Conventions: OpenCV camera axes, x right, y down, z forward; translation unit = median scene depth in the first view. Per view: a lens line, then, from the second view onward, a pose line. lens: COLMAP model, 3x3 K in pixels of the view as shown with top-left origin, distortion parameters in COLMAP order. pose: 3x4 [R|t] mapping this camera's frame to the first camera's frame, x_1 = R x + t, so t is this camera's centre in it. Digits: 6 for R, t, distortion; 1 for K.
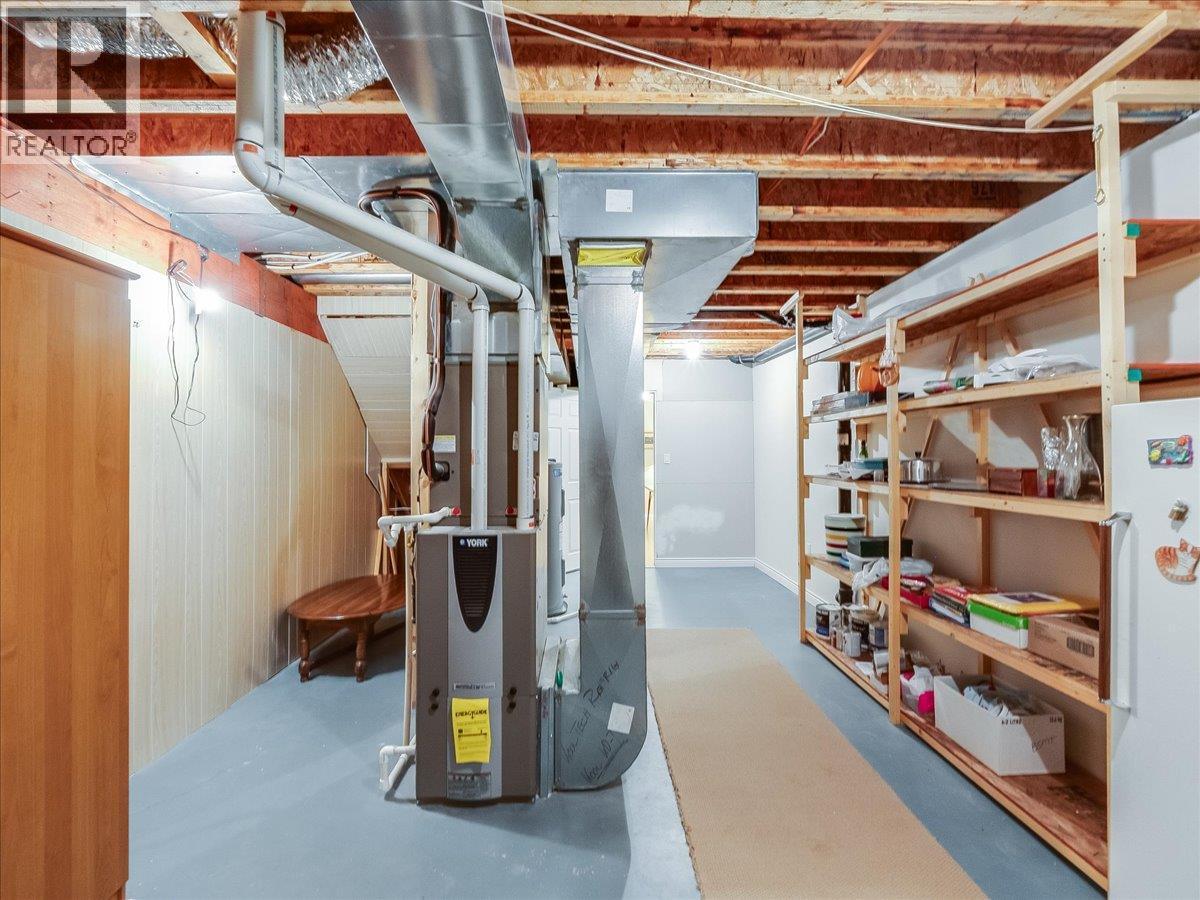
lens RADIAL K [[572.9, 0, 601.3], [0, 572.9, 448.5], [0, 0, 1]] dist [-0.006112, -0.000572]
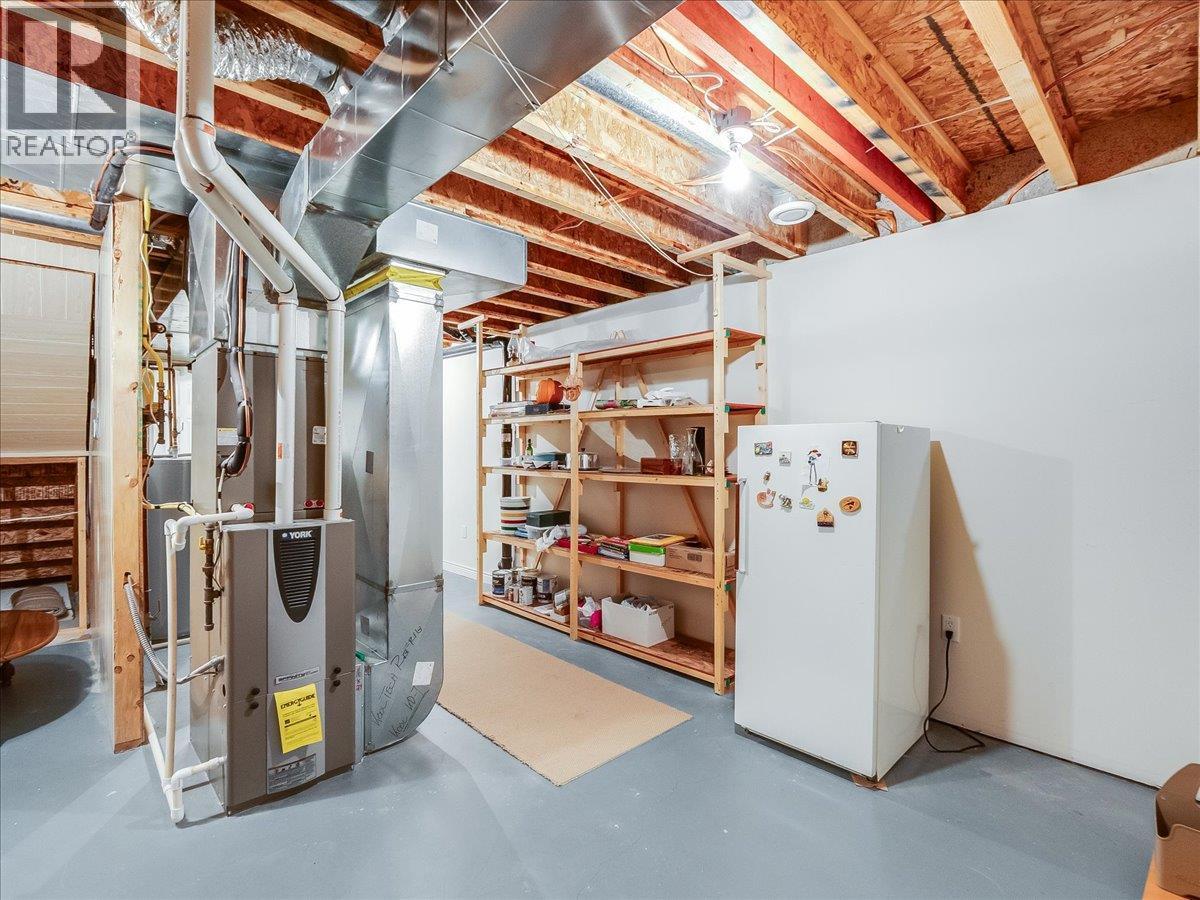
lens RADIAL K [[572.9, 0, 595.6], [0, 572.9, 451.6], [0, 0, 1]] dist [-0.006112, -0.000572]
pose [[0.744145, 0.001261, 0.668017, -0.482723], [-0.010220, 0.999903, 0.009496, 0.001455], [-0.667940, -0.013893, 0.744085, -0.103163]]
